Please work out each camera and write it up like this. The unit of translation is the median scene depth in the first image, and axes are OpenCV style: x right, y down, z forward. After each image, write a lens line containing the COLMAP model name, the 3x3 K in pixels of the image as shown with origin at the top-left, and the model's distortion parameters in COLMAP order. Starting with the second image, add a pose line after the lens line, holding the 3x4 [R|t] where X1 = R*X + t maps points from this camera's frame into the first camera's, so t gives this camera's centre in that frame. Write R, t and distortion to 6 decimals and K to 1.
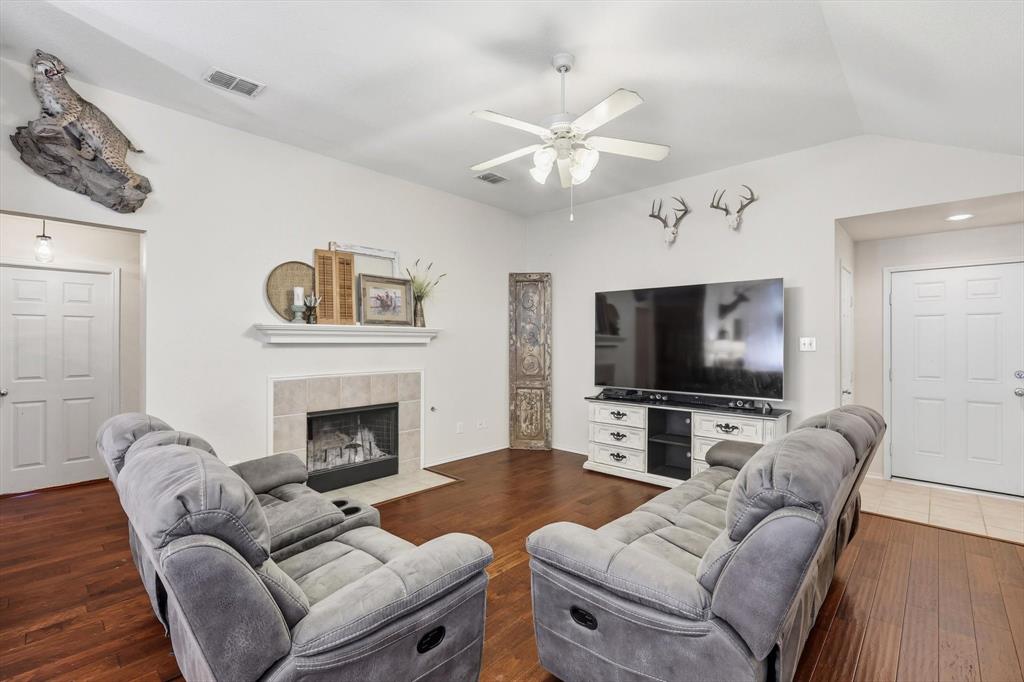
lens RADIAL K [[453.2, 0, 512.0], [0, 453.2, 341.0], [0, 0, 1]] dist [0.002370, 0.000405]
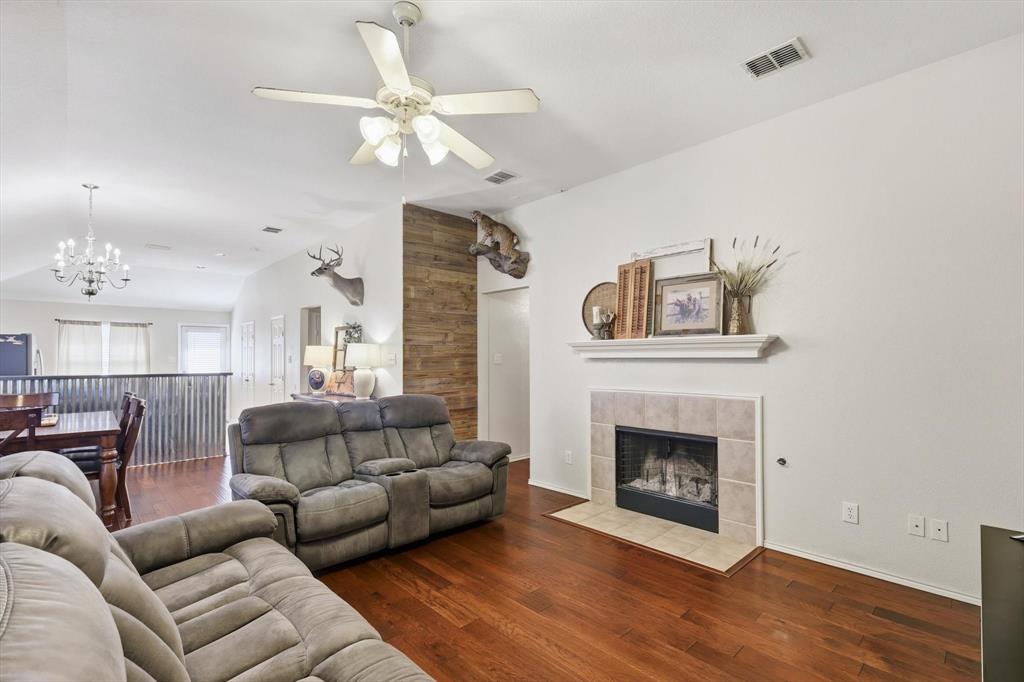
lens RADIAL K [[466.0, 0, 511.4], [0, 466.0, 349.2], [0, 0, 1]] dist [0.000182, -0.000059]
pose [[-0.064745, -0.016958, -0.997758, 0.544307], [0.006725, 0.999825, -0.017429, 0.001187], [0.997879, -0.007839, -0.064620, 0.721326]]
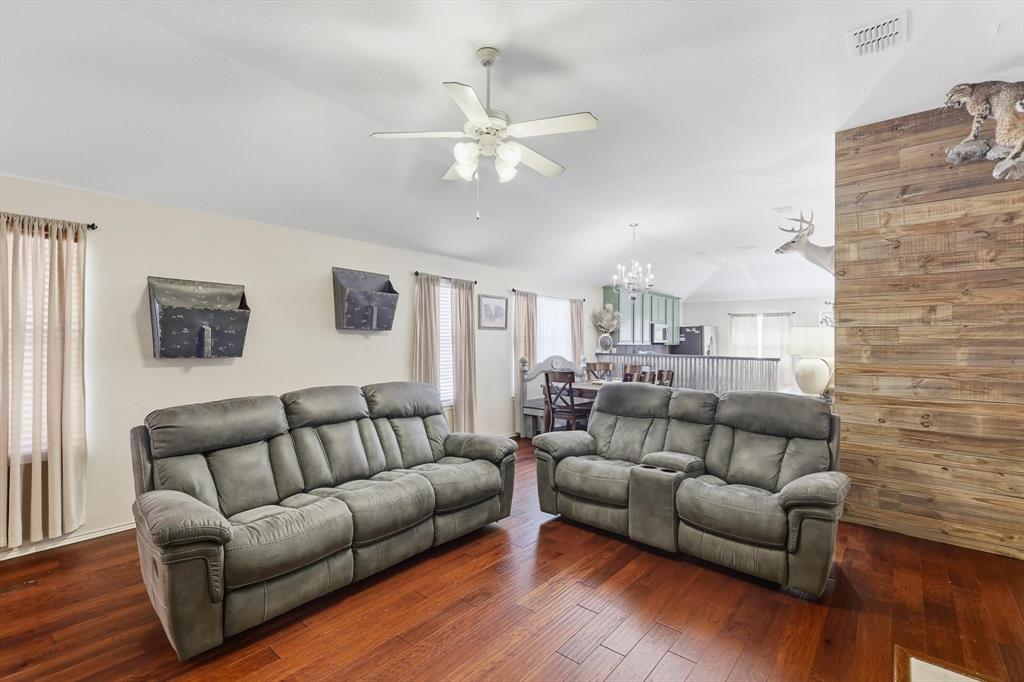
lens RADIAL K [[453.2, 0, 512.0], [0, 453.2, 341.0], [0, 0, 1]] dist [0.002370, 0.000405]
pose [[-0.998751, -0.007761, -0.049360, 0.062492], [-0.007557, 0.999962, -0.004323, 0.001200], [0.049391, -0.003945, -0.998772, 1.150313]]
